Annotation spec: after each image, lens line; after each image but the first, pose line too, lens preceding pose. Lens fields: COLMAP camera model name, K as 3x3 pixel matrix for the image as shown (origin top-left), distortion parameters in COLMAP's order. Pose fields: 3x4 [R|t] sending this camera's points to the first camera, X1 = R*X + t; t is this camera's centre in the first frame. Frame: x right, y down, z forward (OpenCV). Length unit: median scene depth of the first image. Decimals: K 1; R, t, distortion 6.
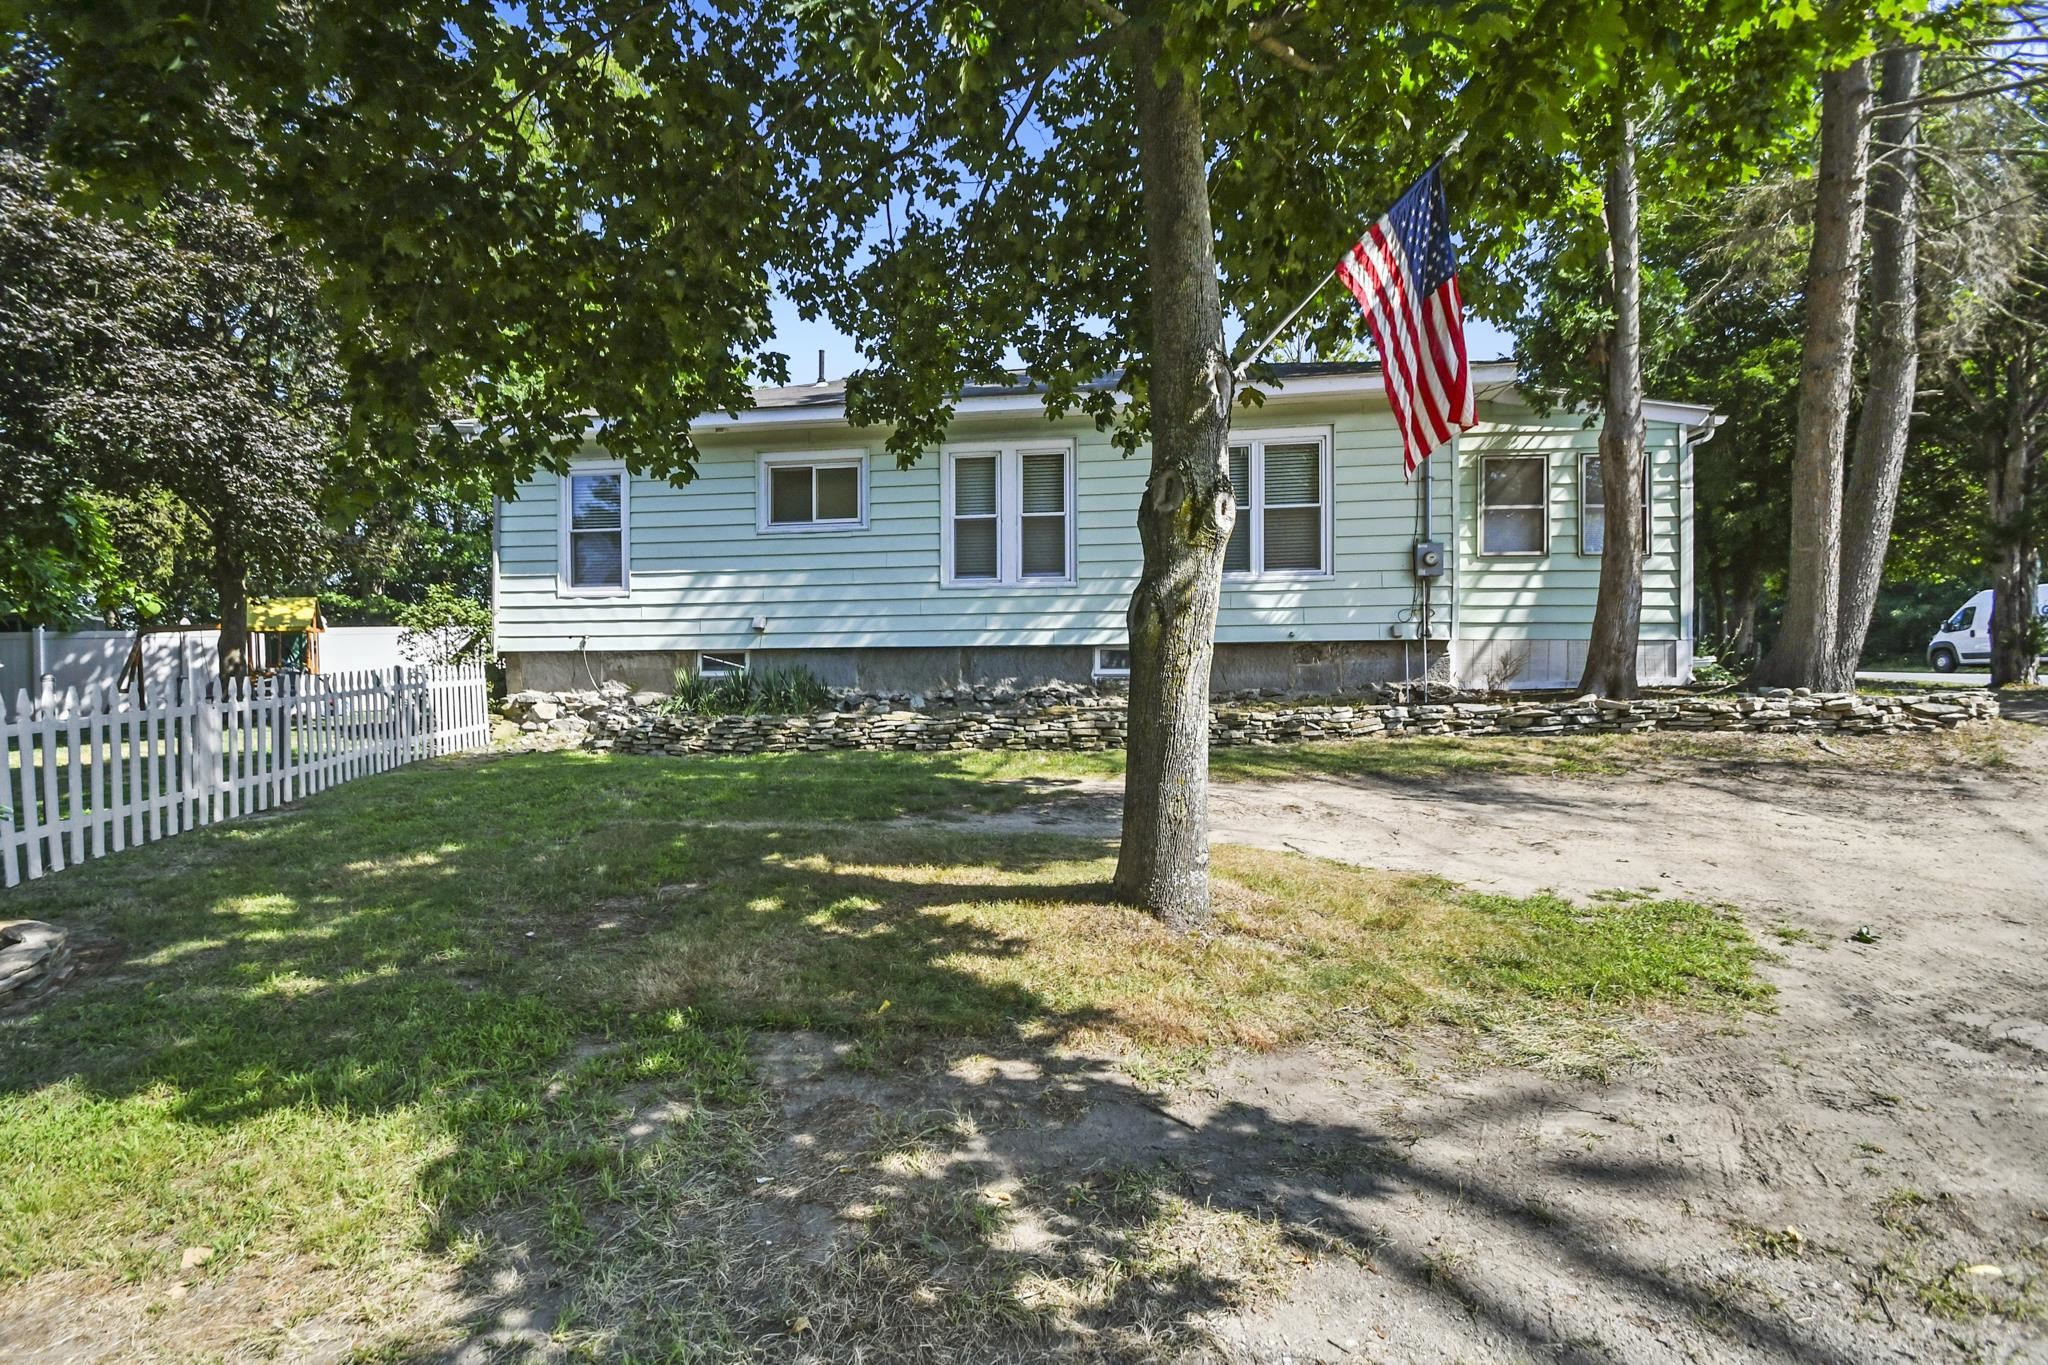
lens RADIAL K [[916.0, 0, 1023.9], [0, 916.0, 681.6], [0, 0, 1]] dist [0.002579, 0.000049]
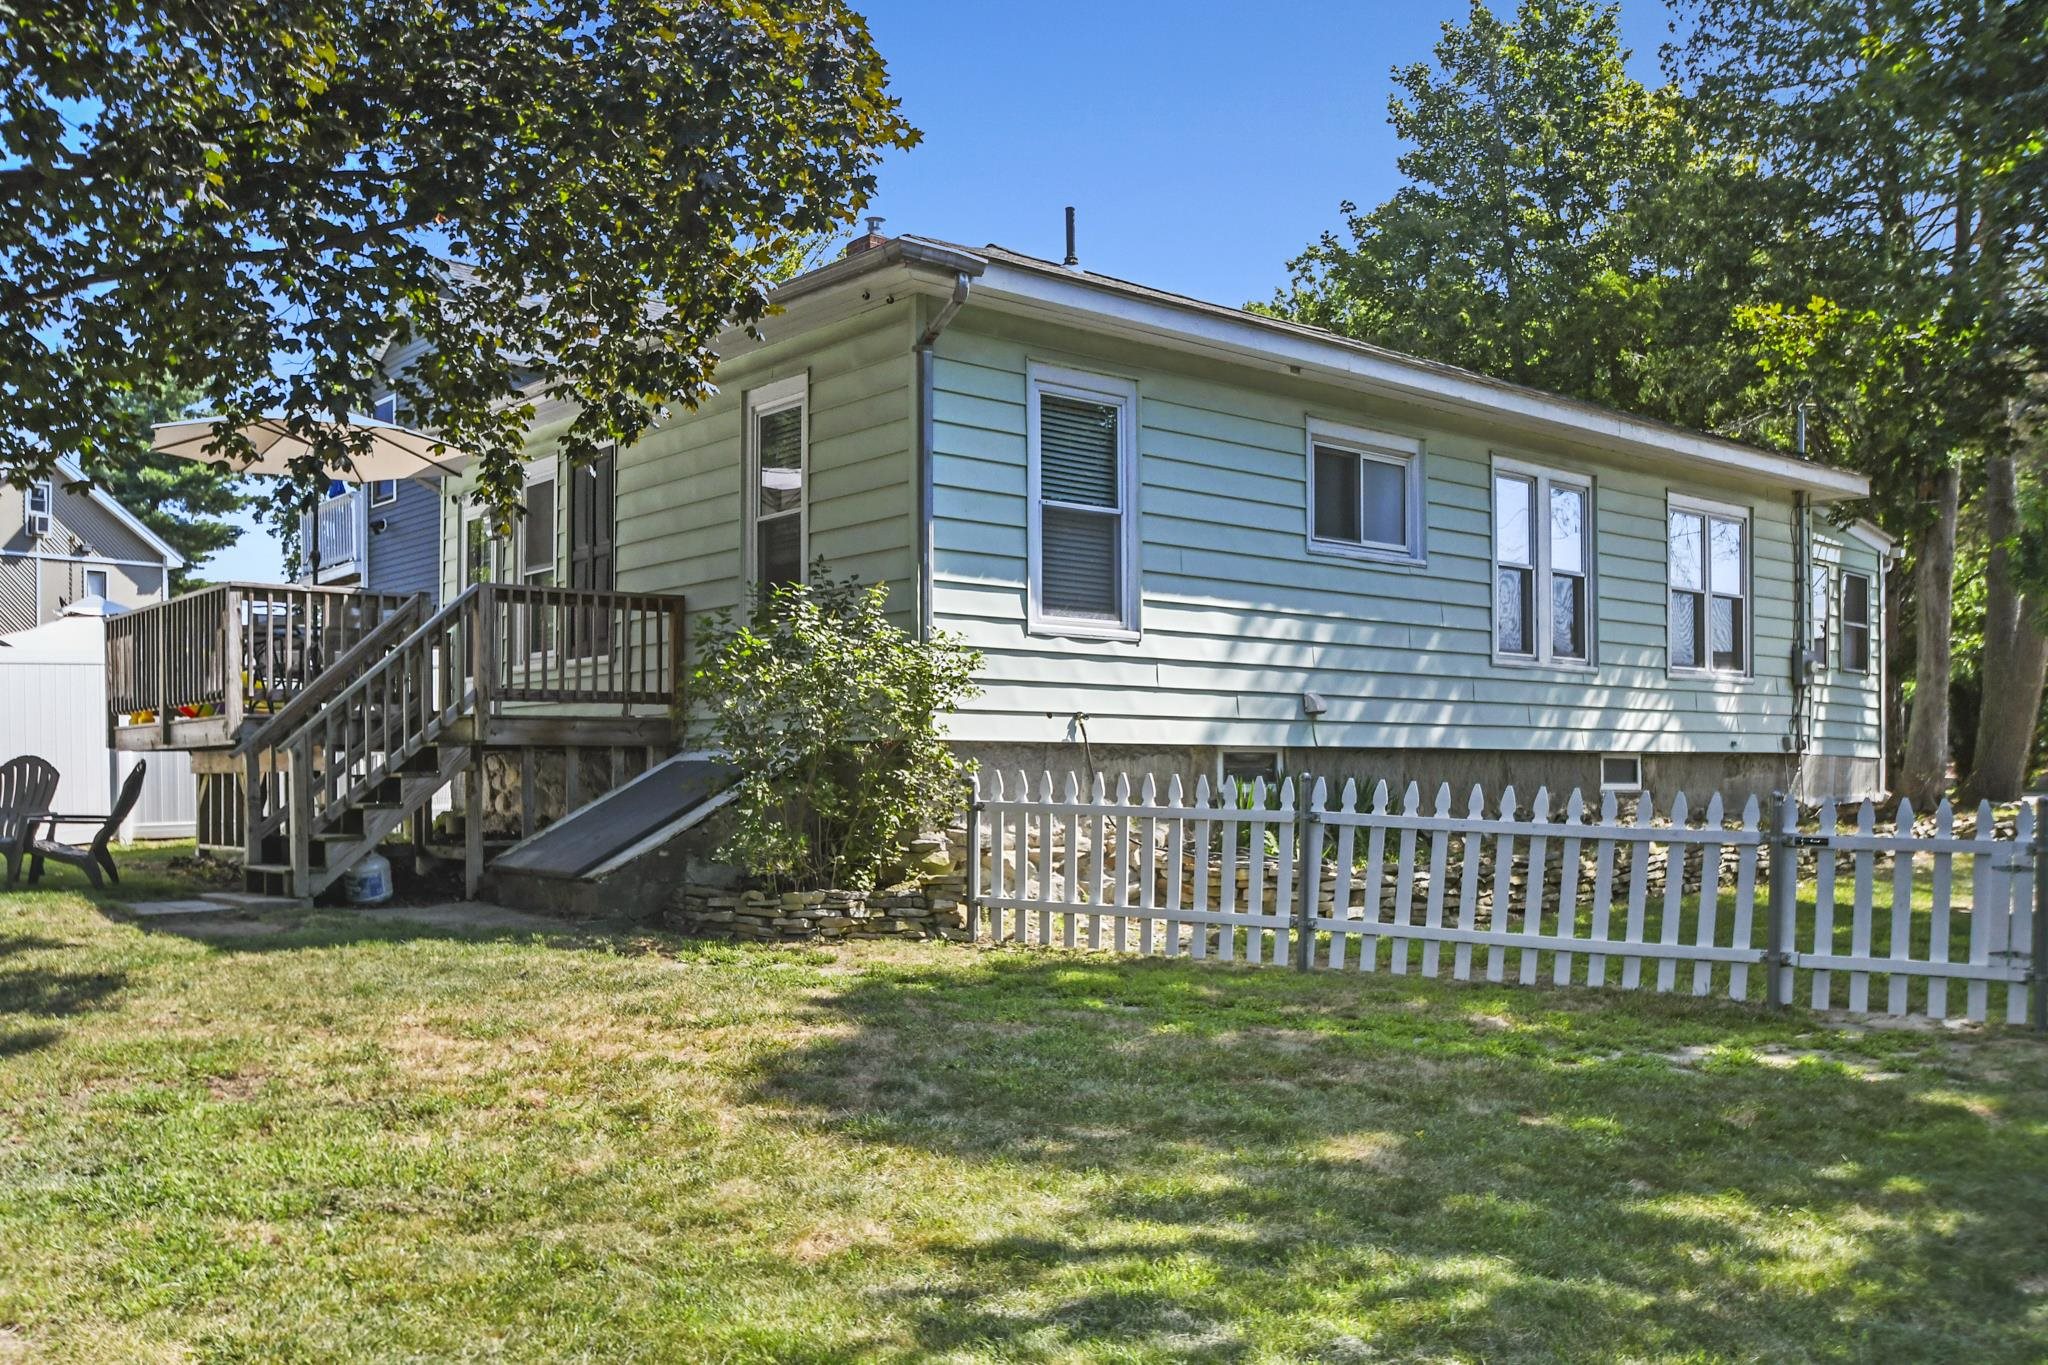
lens RADIAL K [[1750.9, 0, 1024.3], [0, 1750.9, 687.0], [0, 0, 1]] dist [-0.003765, -0.001424]
pose [[0.638217, 0.043672, 0.768617, -1.249966], [-0.002117, 0.998485, -0.054976, -0.011853], [-0.769853, 0.033459, 0.637343, 0.416424]]
